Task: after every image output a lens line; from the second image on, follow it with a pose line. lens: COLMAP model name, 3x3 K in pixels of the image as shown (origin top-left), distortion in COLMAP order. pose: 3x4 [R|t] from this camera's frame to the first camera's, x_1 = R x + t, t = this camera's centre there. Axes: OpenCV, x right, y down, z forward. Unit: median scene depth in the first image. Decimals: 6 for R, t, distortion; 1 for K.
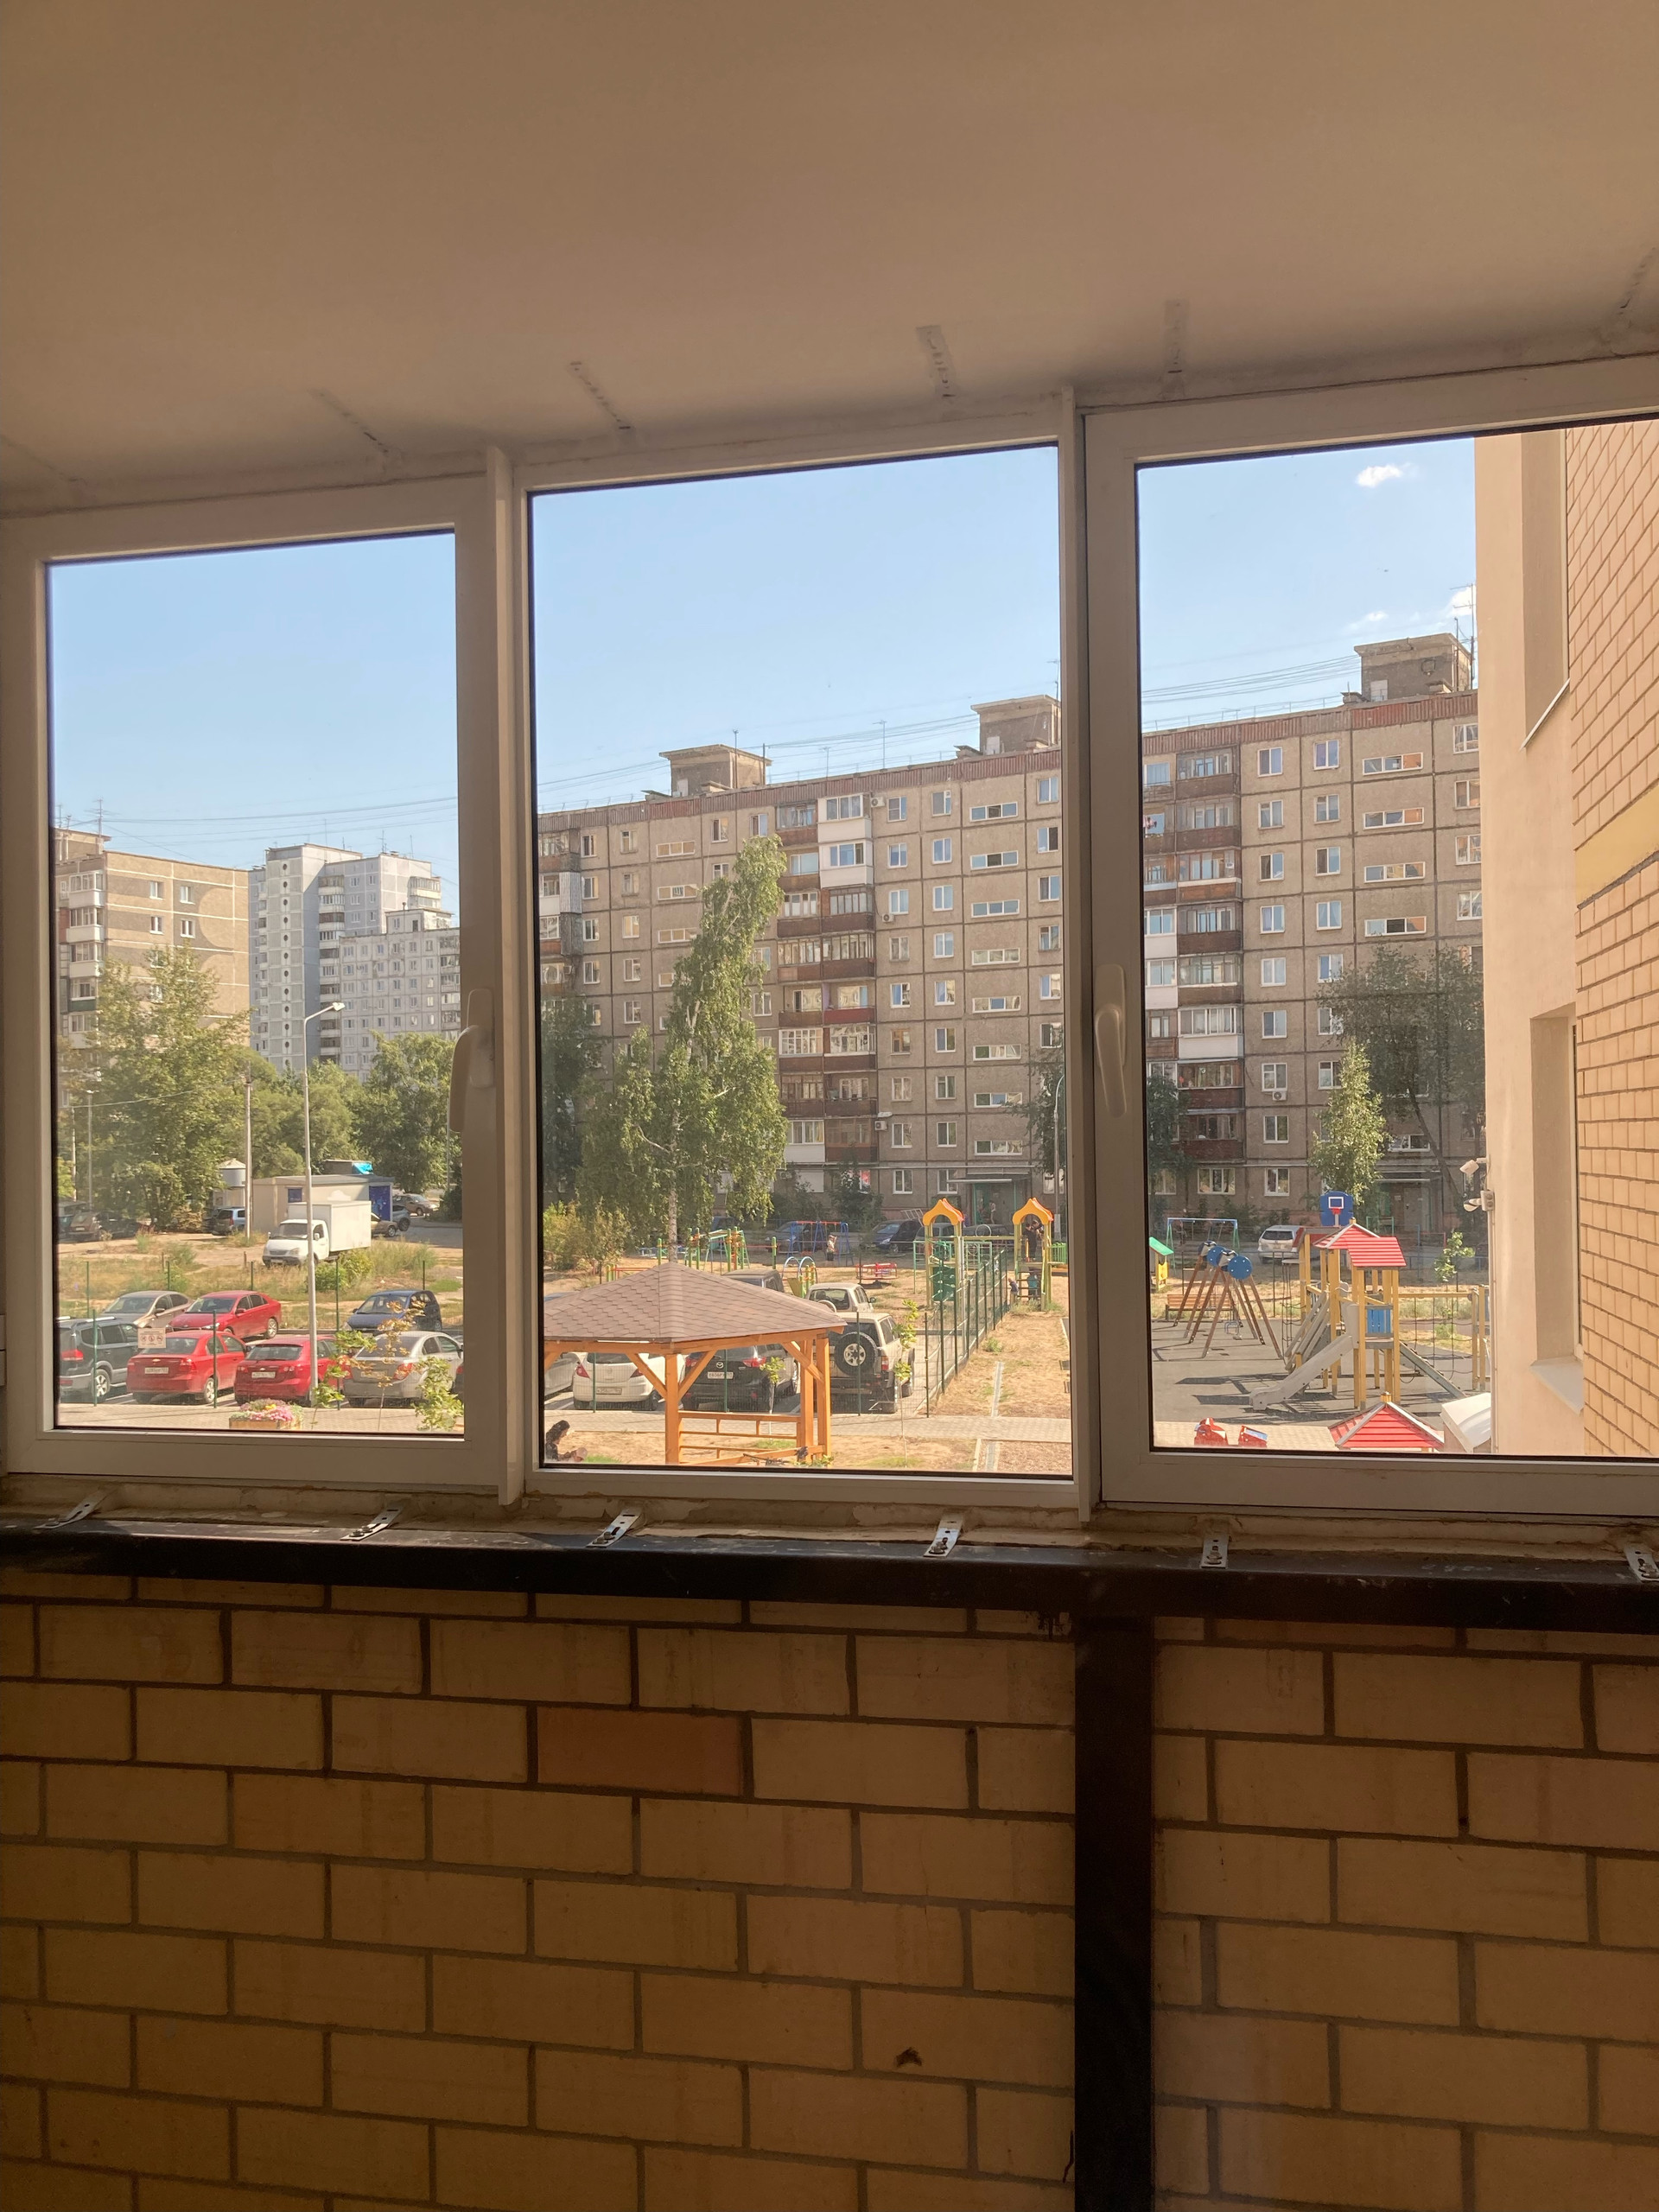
lens RADIAL K [[1816.6, 0, 841.3], [0, 1816.6, 1109.1], [0, 0, 1]] dist [0.018015, 0.004809]
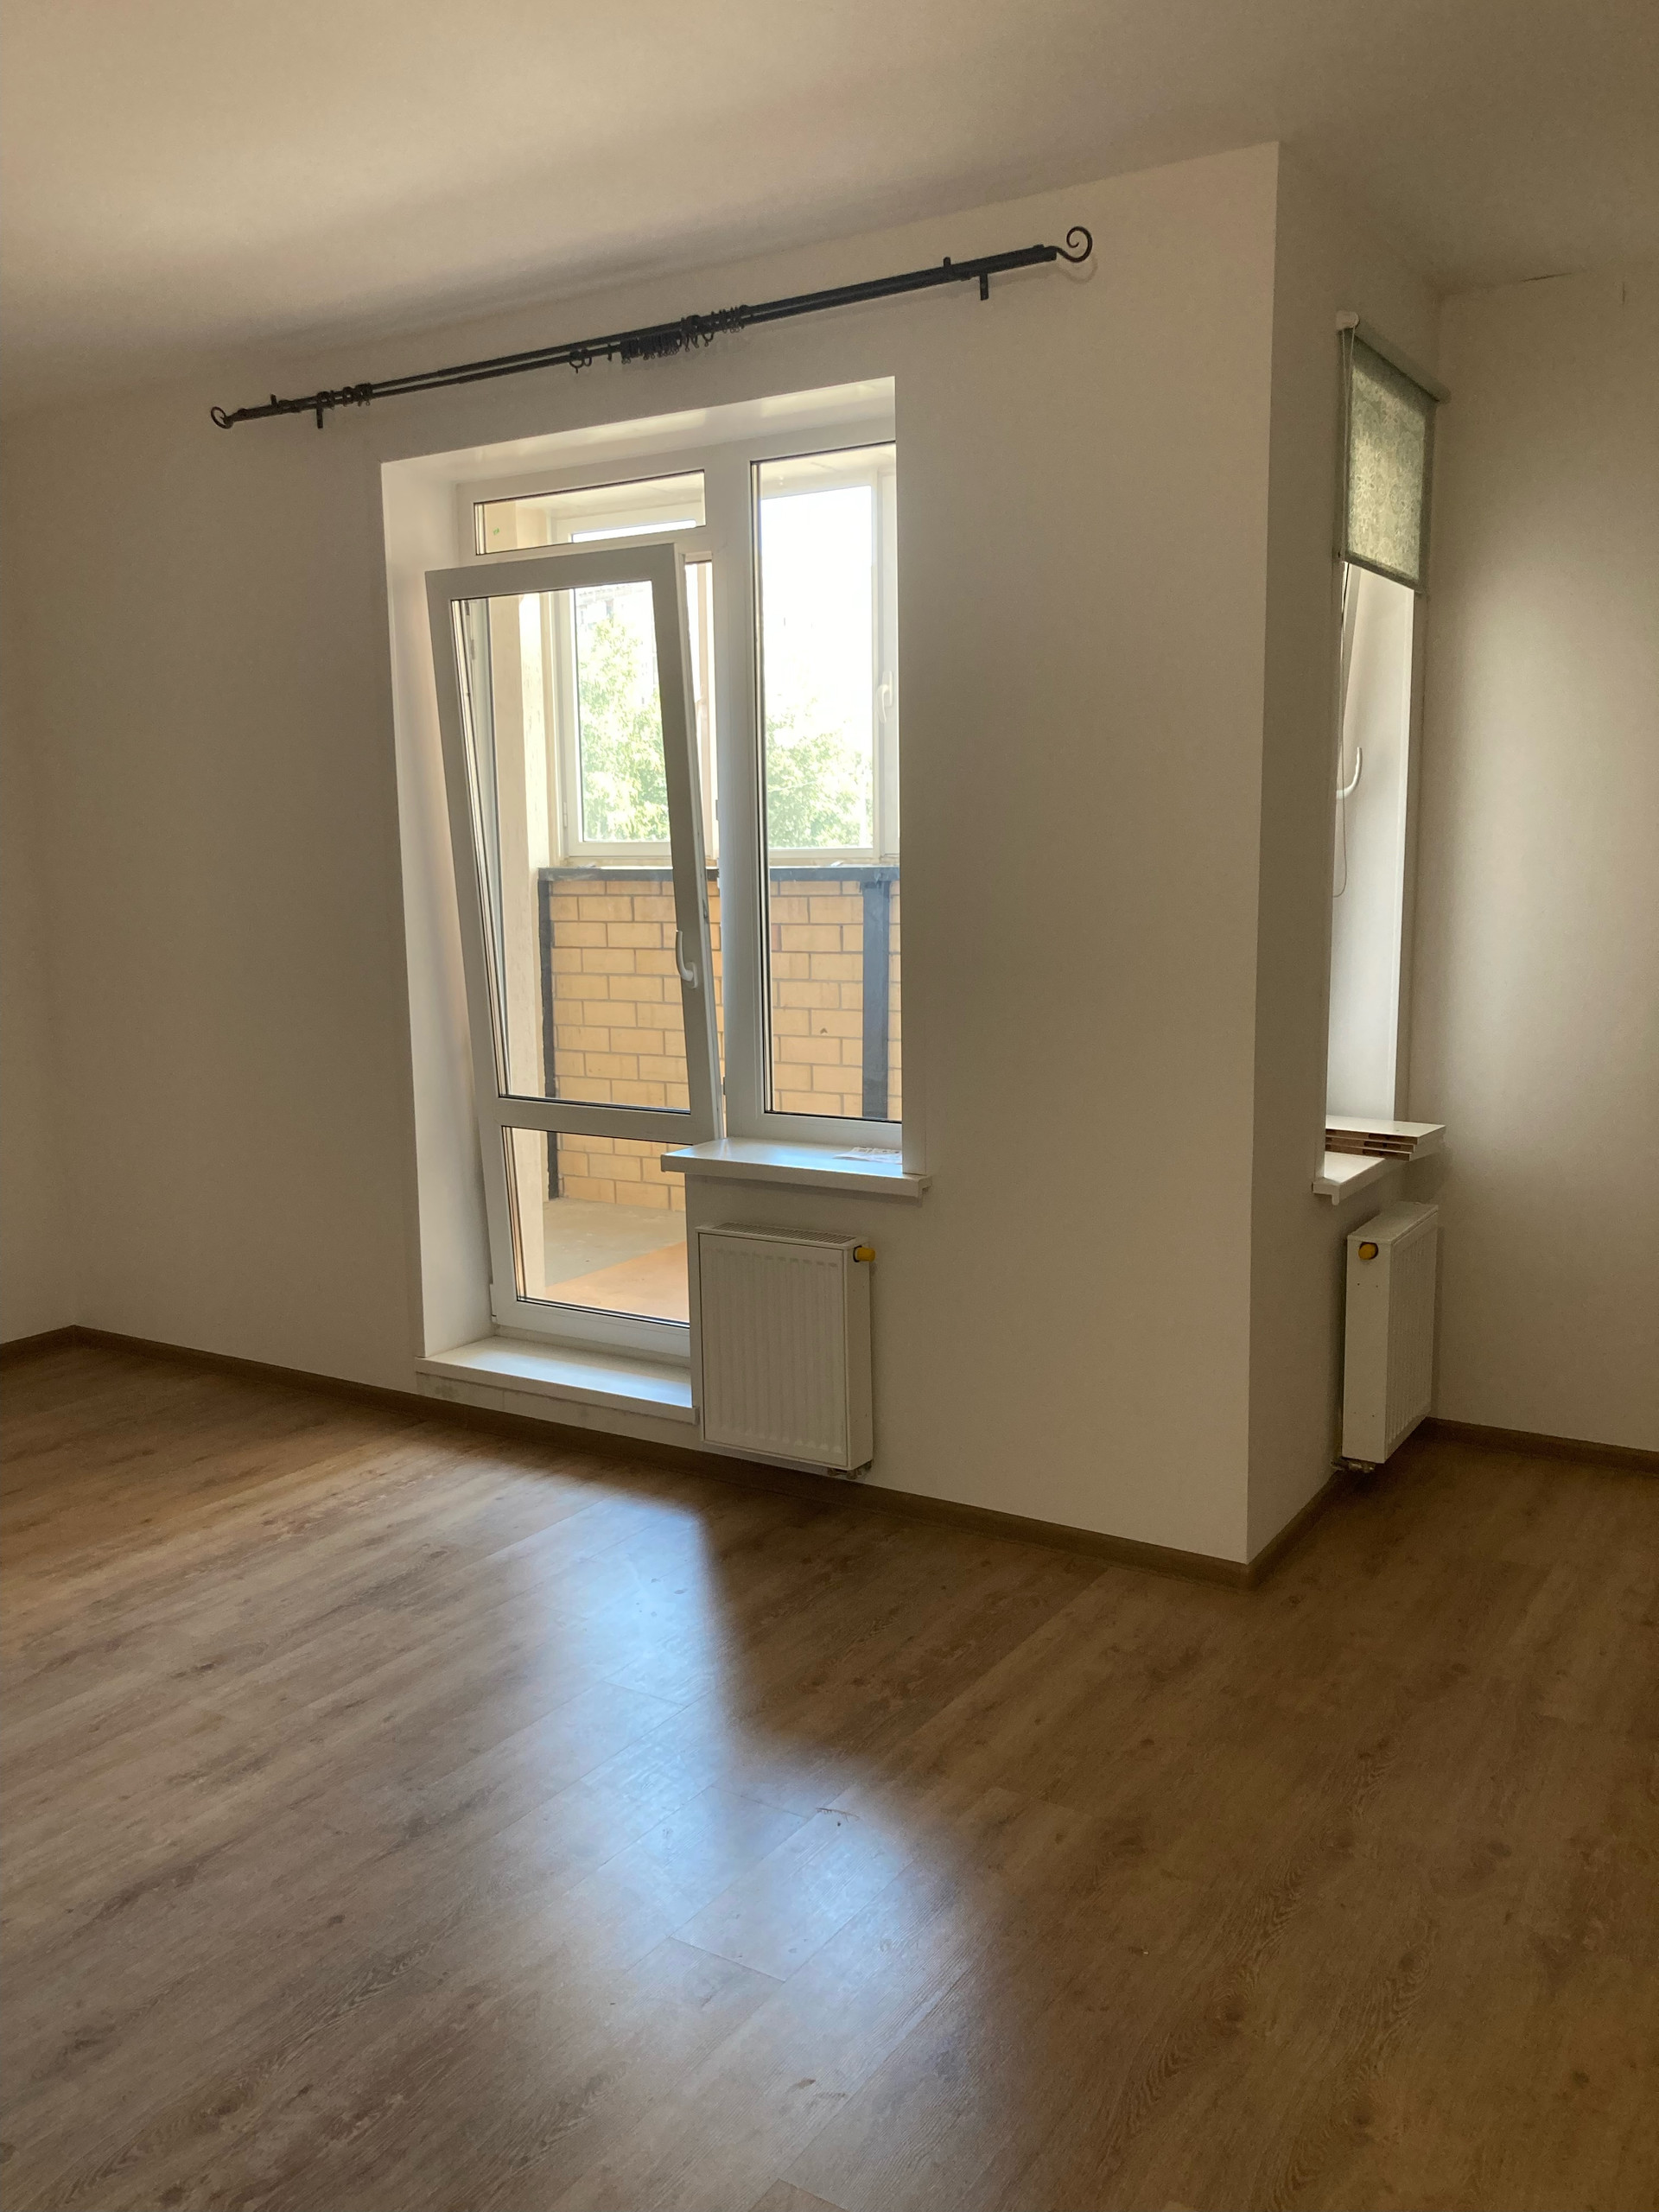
lens RADIAL K [[1816.6, 0, 836.3], [0, 1816.6, 1108.4], [0, 0, 1]] dist [0.018015, 0.004809]
pose [[0.943276, 0.057418, -0.327008, 0.996847], [-0.002787, 0.986267, 0.165137, 0.121635], [0.331999, -0.154858, 0.930481, -1.767449]]
